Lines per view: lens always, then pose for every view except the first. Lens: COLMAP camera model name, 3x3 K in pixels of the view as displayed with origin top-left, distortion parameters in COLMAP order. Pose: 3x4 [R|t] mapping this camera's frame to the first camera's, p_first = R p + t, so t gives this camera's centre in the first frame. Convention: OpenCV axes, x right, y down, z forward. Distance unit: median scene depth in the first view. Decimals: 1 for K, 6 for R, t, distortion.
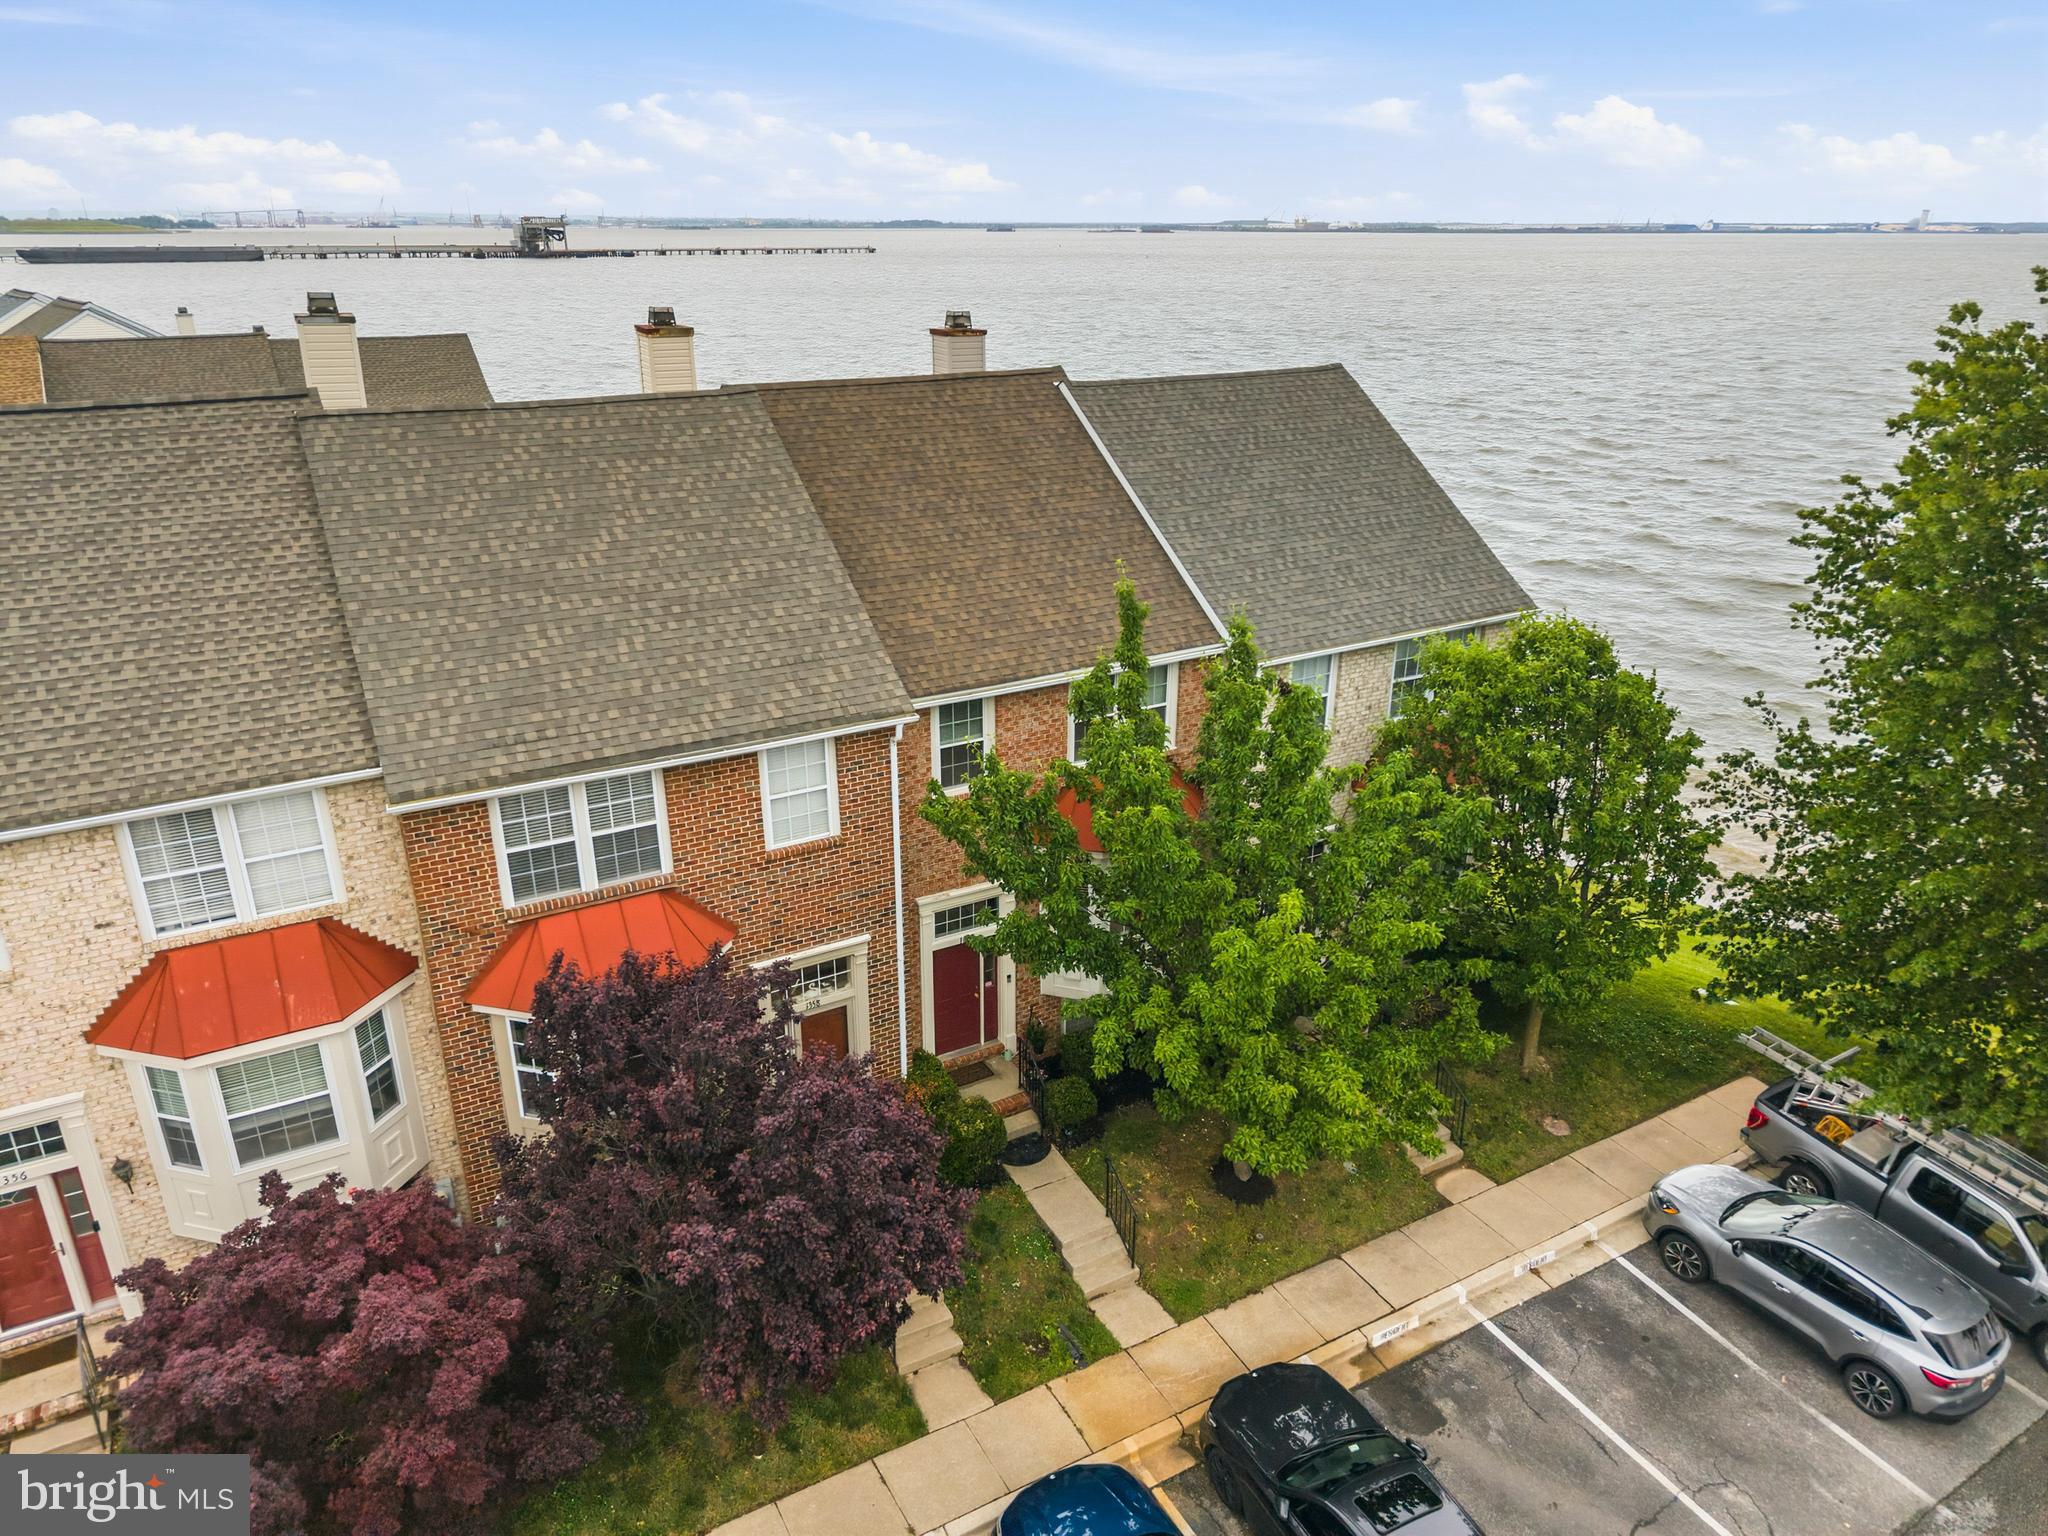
lens RADIAL K [[1370.7, 0, 1024.0], [0, 1370.7, 768.0], [0, 0, 1]] dist [0.020997, -0.024294]
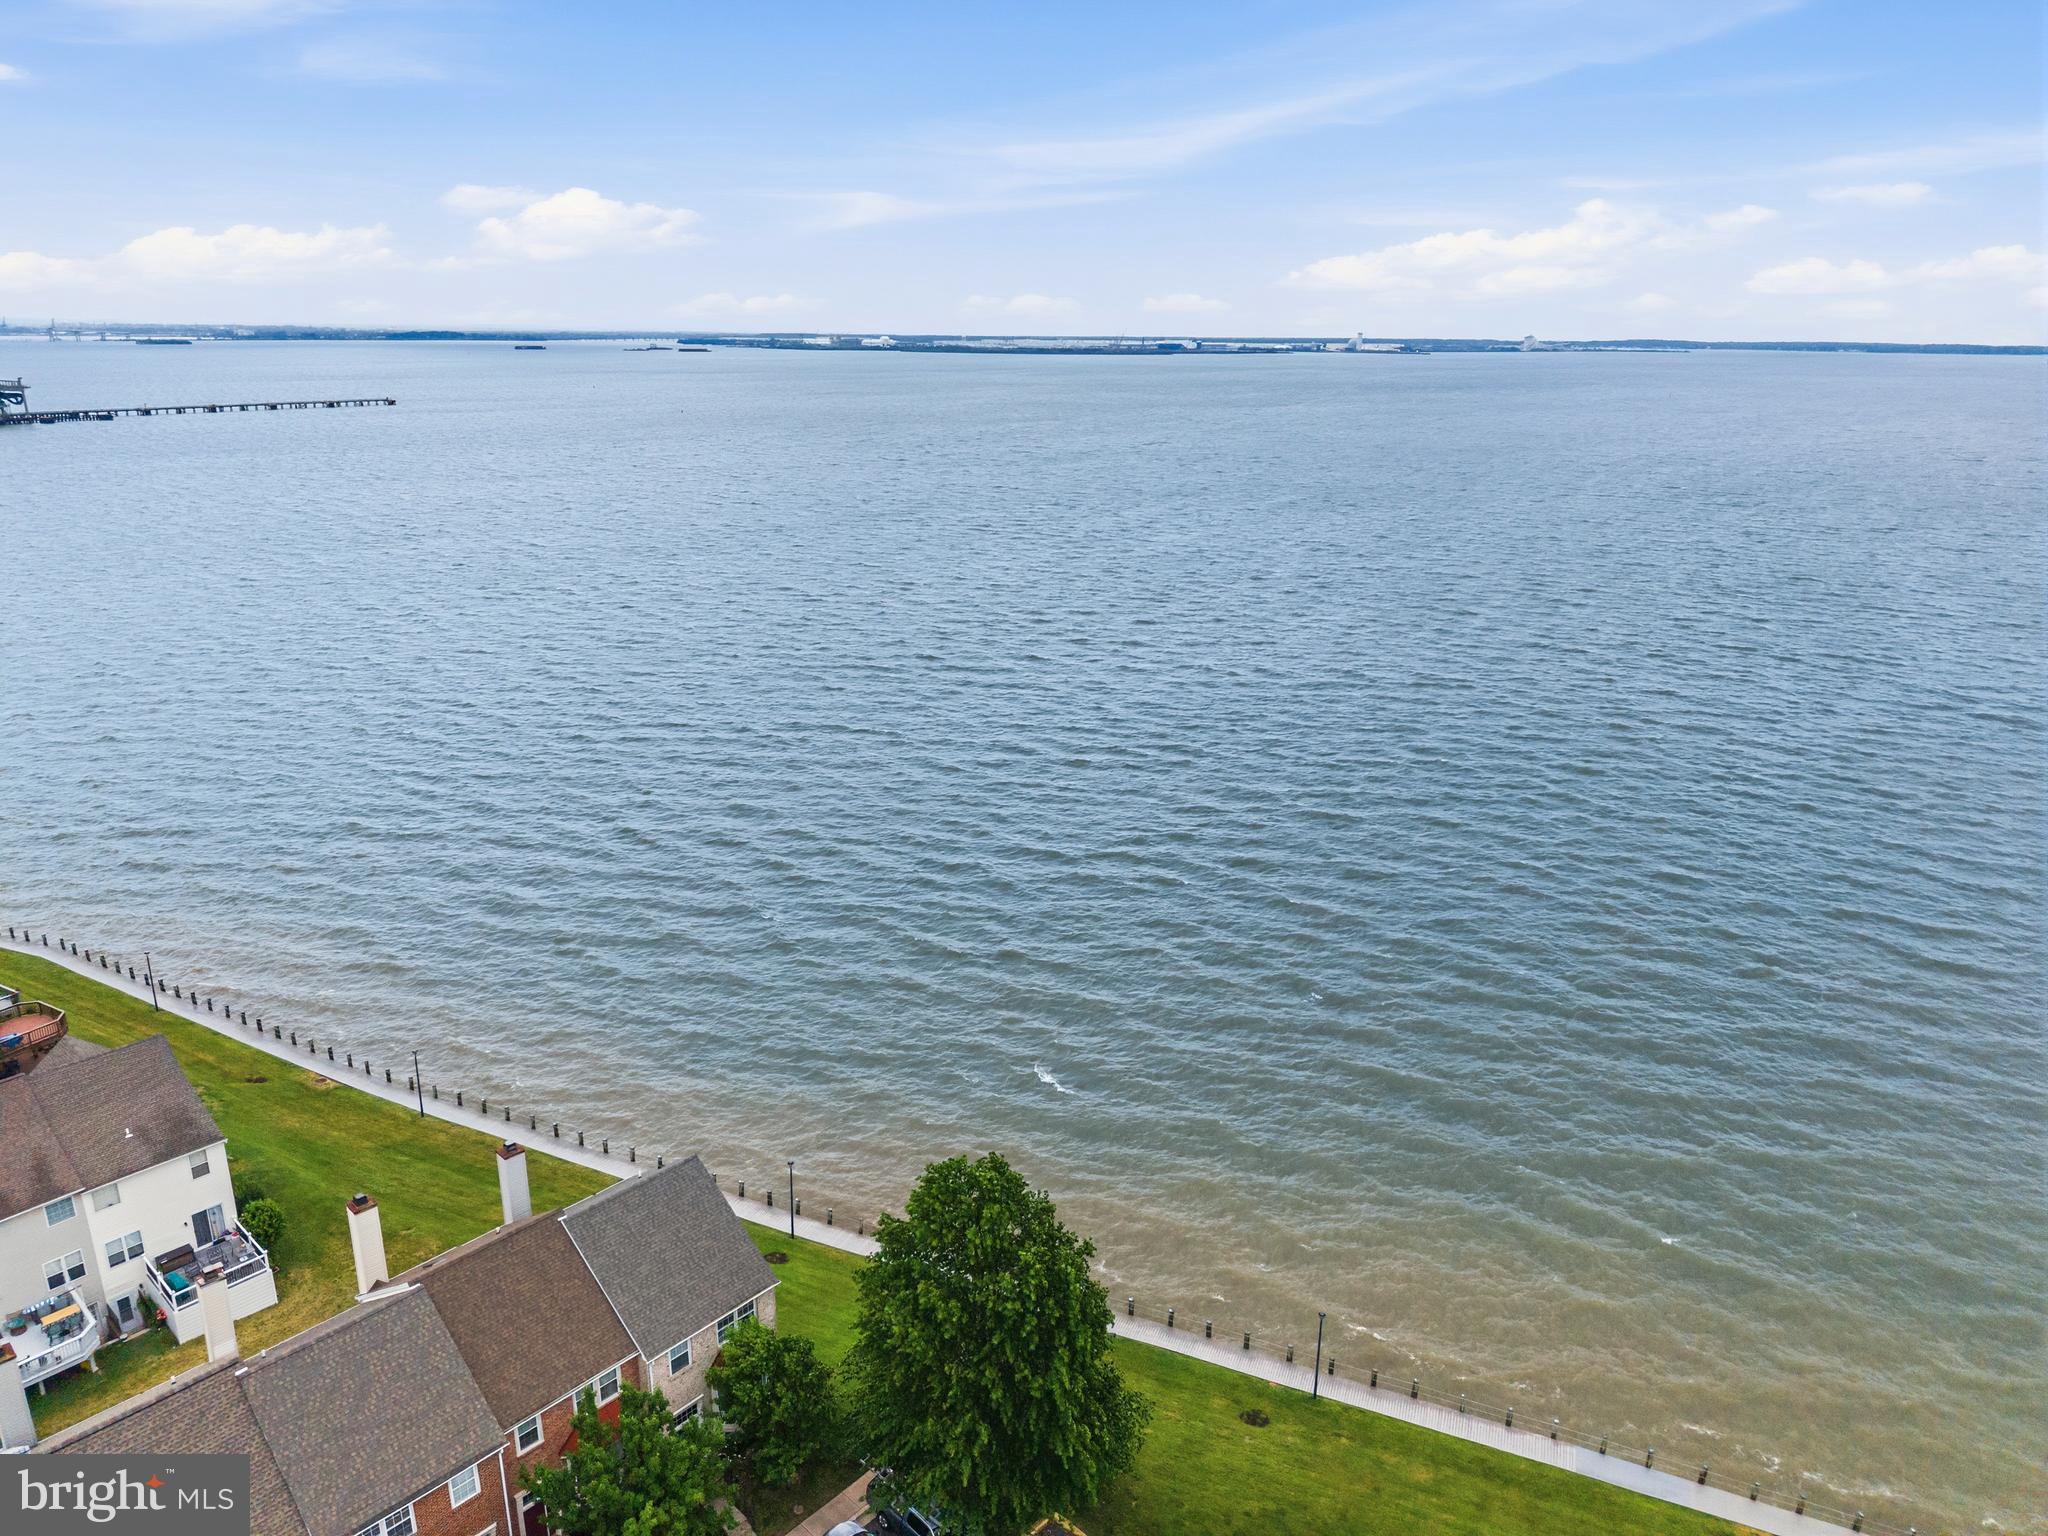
lens RADIAL K [[1371.7, 0, 1024.0], [0, 1371.7, 768.0], [0, 0, 1]] dist [0.034443, -0.028836]
pose [[0.951496, -0.091122, 0.293858, 0.200522], [0.110738, 0.992551, -0.050785, -1.078146], [-0.287042, 0.080863, 0.954499, -1.930121]]
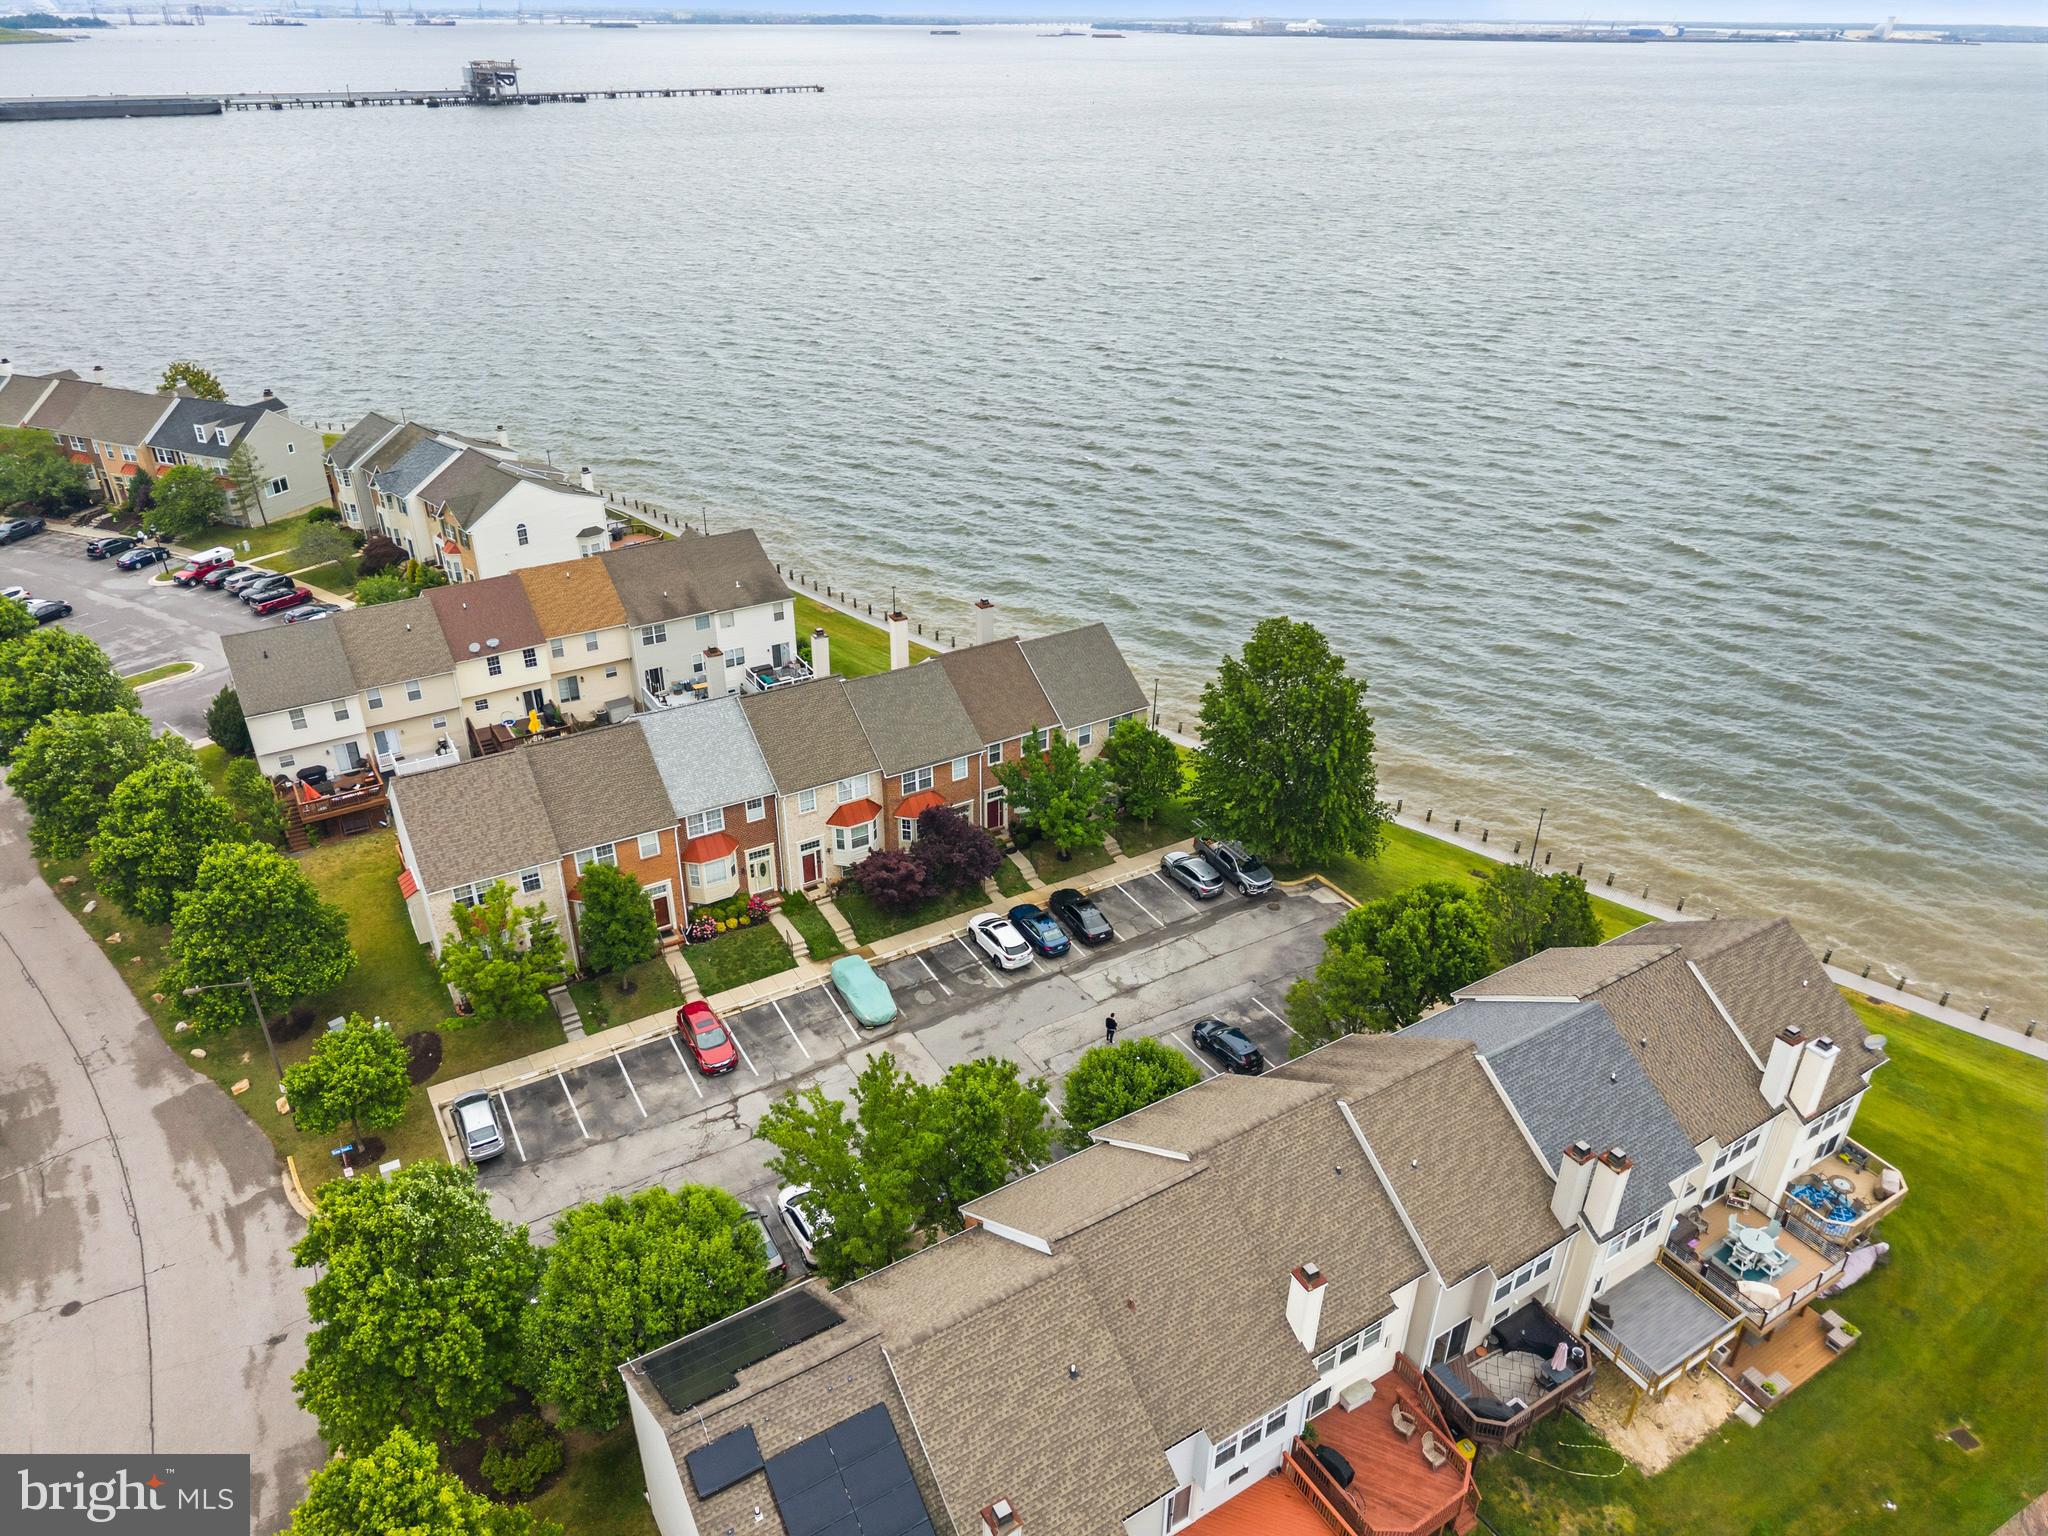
lens RADIAL K [[1371.7, 0, 1024.0], [0, 1371.7, 768.0], [0, 0, 1]] dist [0.034443, -0.028836]
pose [[0.999364, -0.012859, 0.033256, -0.103137], [0.008606, 0.992118, 0.125009, -0.521490], [-0.034602, -0.124644, 0.991598, -3.315717]]
